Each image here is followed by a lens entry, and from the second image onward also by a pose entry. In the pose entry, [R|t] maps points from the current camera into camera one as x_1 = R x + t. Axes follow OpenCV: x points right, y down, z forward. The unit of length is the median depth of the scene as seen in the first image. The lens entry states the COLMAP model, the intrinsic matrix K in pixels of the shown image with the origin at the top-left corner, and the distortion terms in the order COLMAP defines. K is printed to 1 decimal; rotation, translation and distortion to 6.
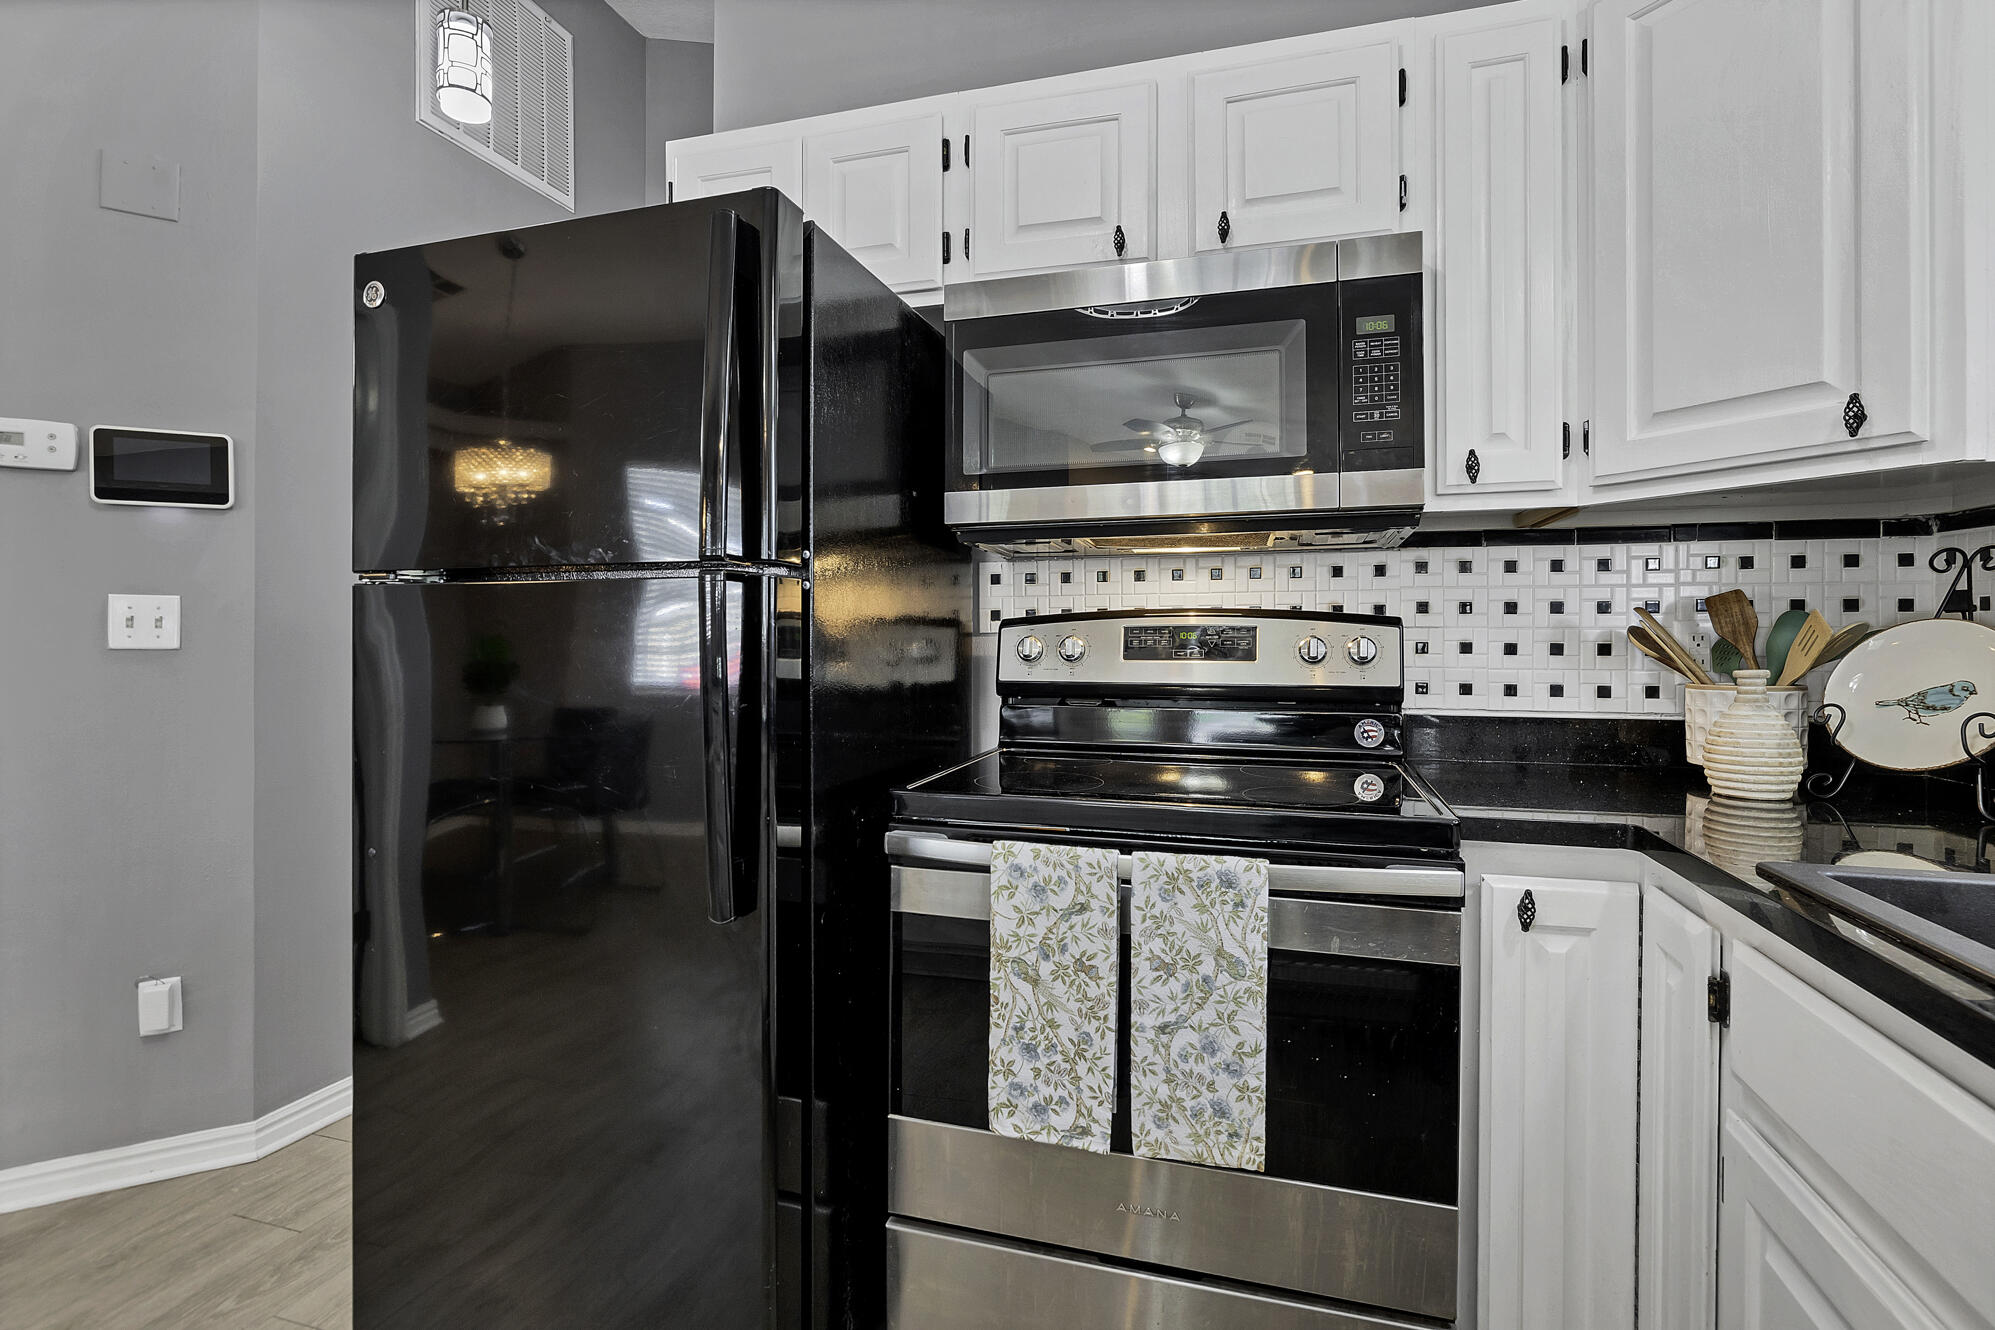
lens RADIAL K [[961.9, 0, 997.5], [0, 961.9, 665.0], [0, 0, 1]] dist [-0.002953, -0.000251]
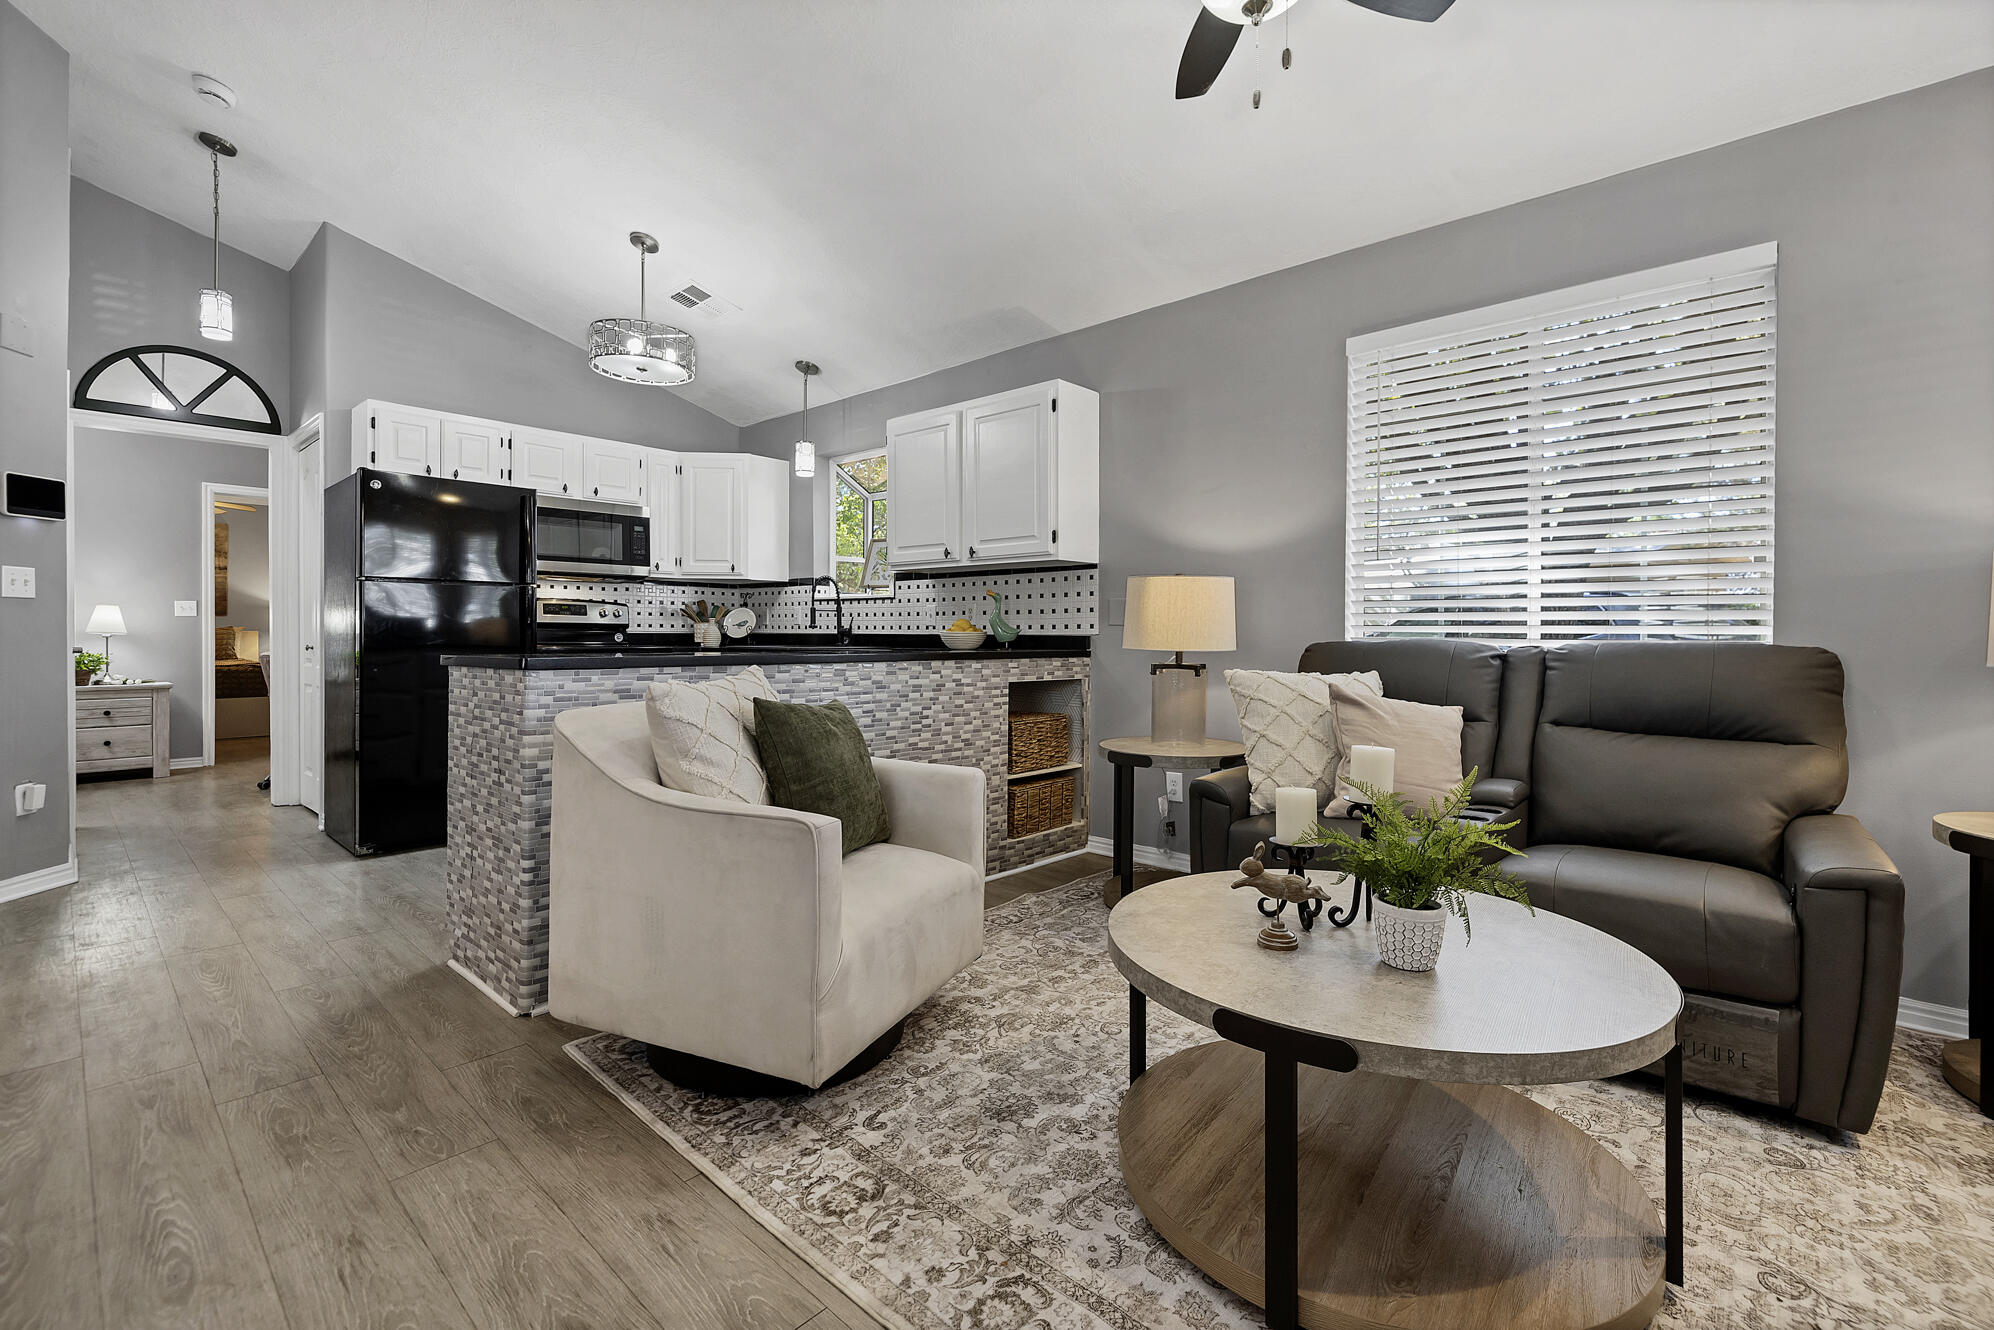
lens RADIAL K [[860.9, 0, 994.0], [0, 860.9, 637.9], [0, 0, 1]] dist [0.000242, 0.000013]
pose [[0.433185, -0.000505, 0.901305, -1.902169], [0.023988, 0.999652, -0.010968, 0.146854], [-0.900986, 0.026371, 0.433046, -1.613763]]
